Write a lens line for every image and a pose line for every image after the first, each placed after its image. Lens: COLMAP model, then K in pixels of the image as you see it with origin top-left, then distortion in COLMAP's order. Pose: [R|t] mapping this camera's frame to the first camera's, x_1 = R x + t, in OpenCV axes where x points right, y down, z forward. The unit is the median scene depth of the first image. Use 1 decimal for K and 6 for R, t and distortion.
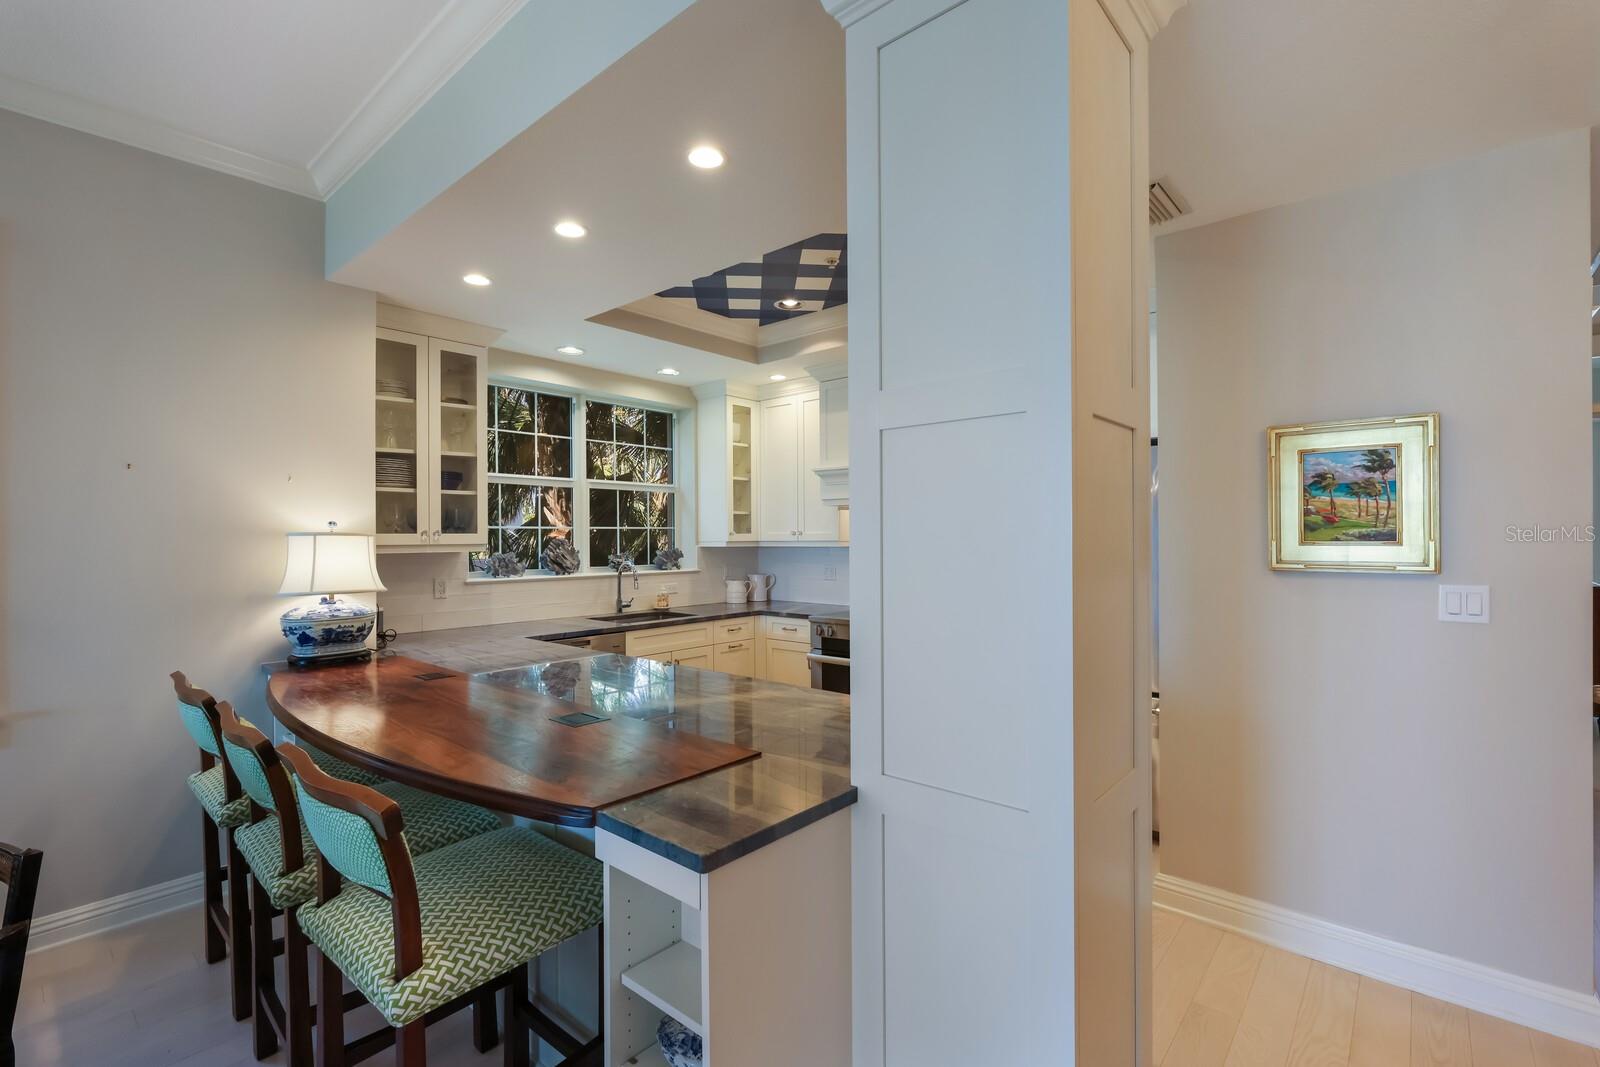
lens RADIAL K [[704.4, 0, 817.4], [0, 704.4, 541.1], [0, 0, 1]] dist [0.005382, -0.000099]
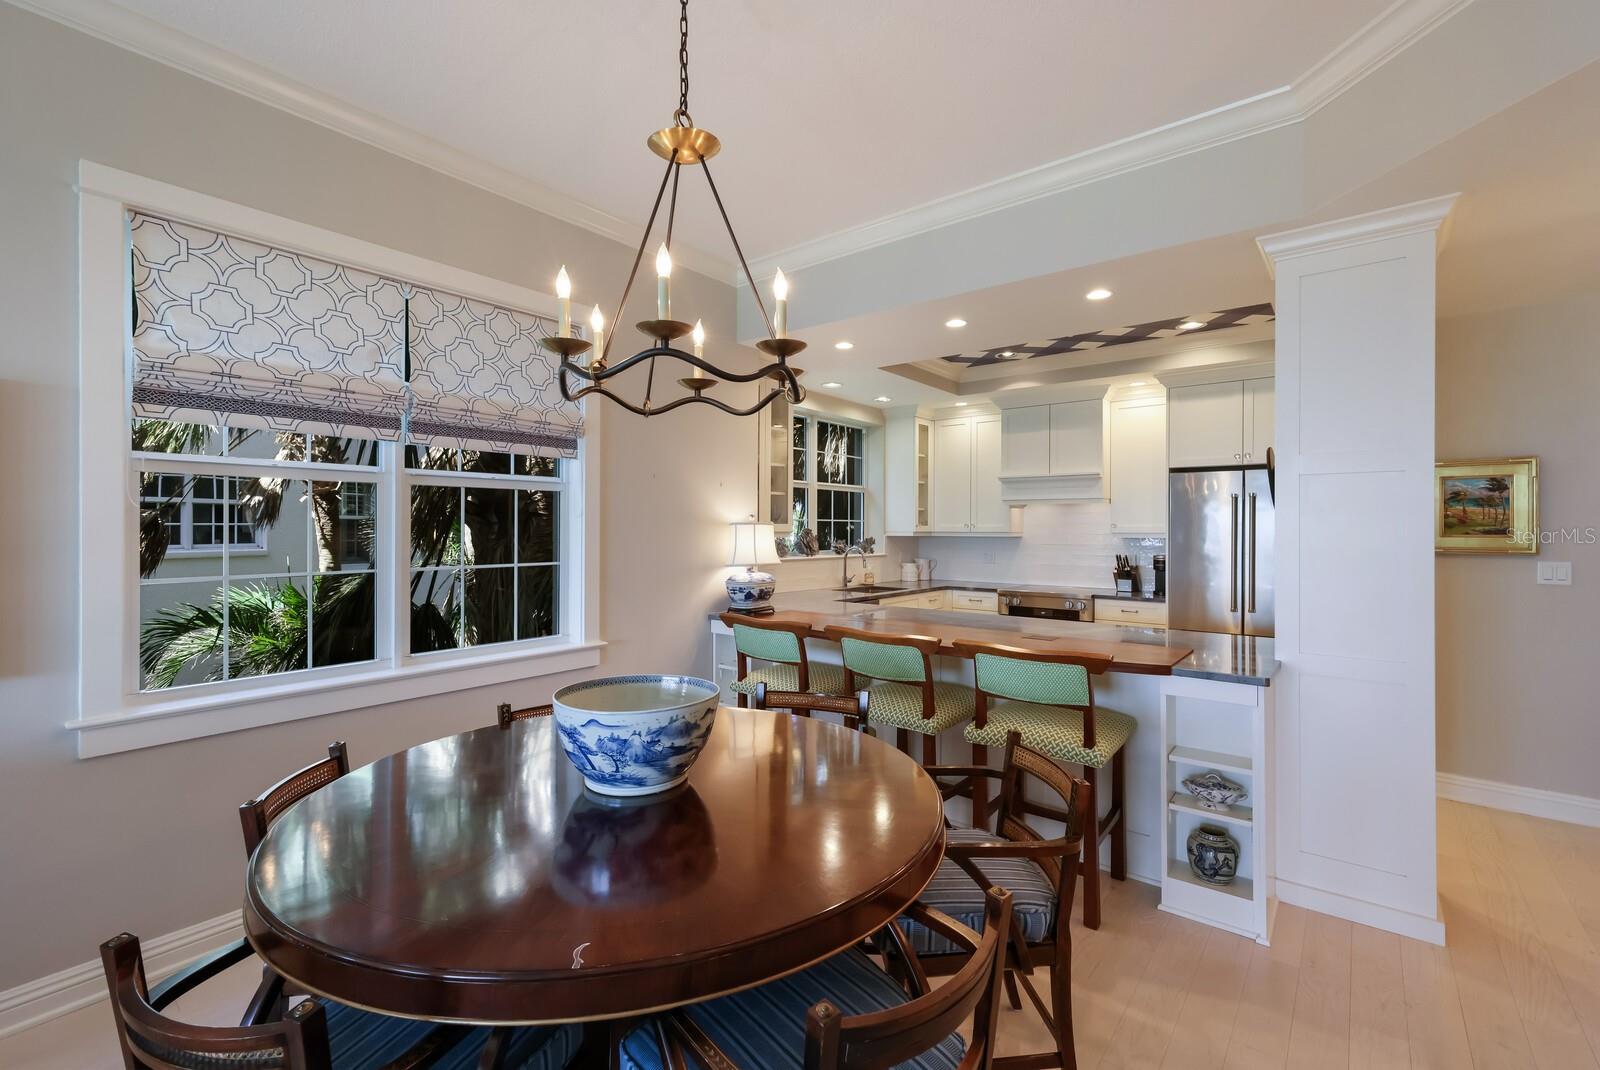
lens RADIAL K [[704.4, 0, 784.9], [0, 704.4, 523.1], [0, 0, 1]] dist [0.005382, -0.000099]
pose [[0.999846, 0.008785, 0.015205, -0.418126], [-0.008574, 0.999866, -0.013915, 0.004827], [-0.015326, 0.013783, 0.999788, -0.287215]]
